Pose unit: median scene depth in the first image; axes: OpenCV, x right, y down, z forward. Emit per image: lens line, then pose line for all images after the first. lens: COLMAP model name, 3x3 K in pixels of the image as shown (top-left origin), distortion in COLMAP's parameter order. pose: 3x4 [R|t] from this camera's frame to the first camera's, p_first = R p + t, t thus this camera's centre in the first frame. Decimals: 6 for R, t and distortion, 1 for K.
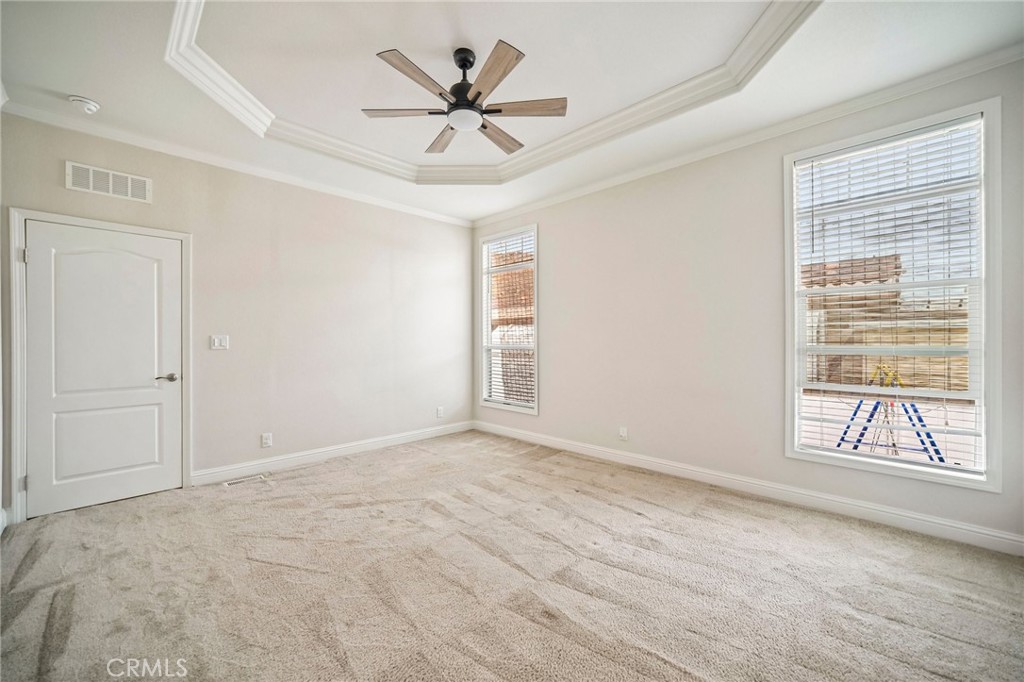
lens RADIAL K [[440.5, 0, 512.0], [0, 440.5, 341.0], [0, 0, 1]] dist [0.002932, 0.000759]
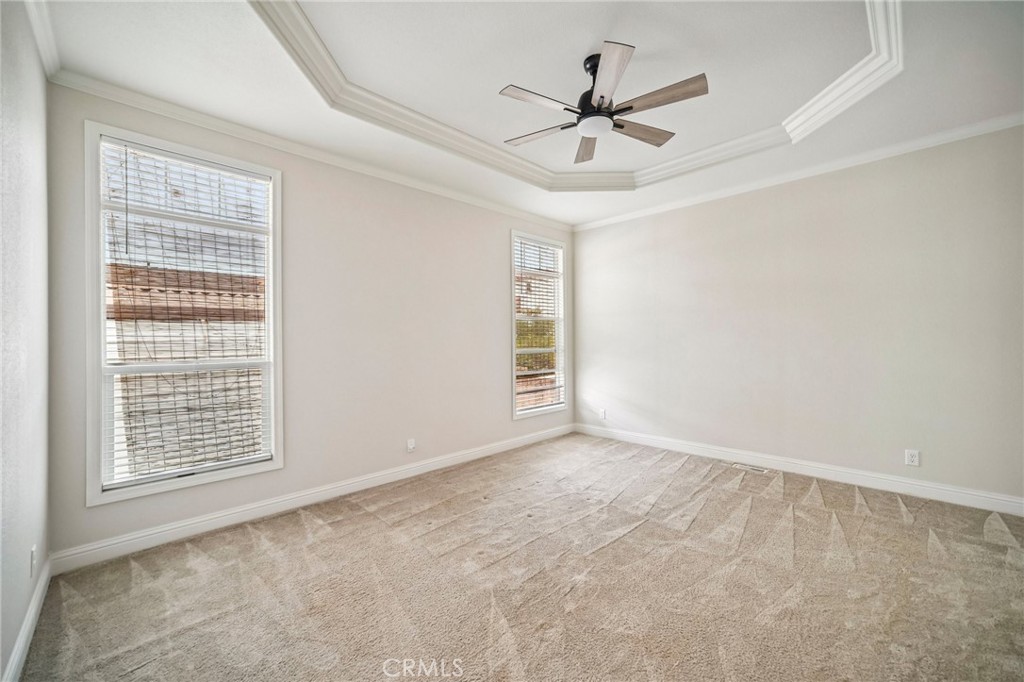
lens RADIAL K [[440.5, 0, 512.0], [0, 440.5, 341.0], [0, 0, 1]] dist [0.002932, 0.000759]
pose [[-0.060951, 0.004055, 0.998133, -0.537695], [0.013039, 0.999910, -0.003266, -0.009568], [-0.998056, 0.012816, -0.060998, 0.620725]]
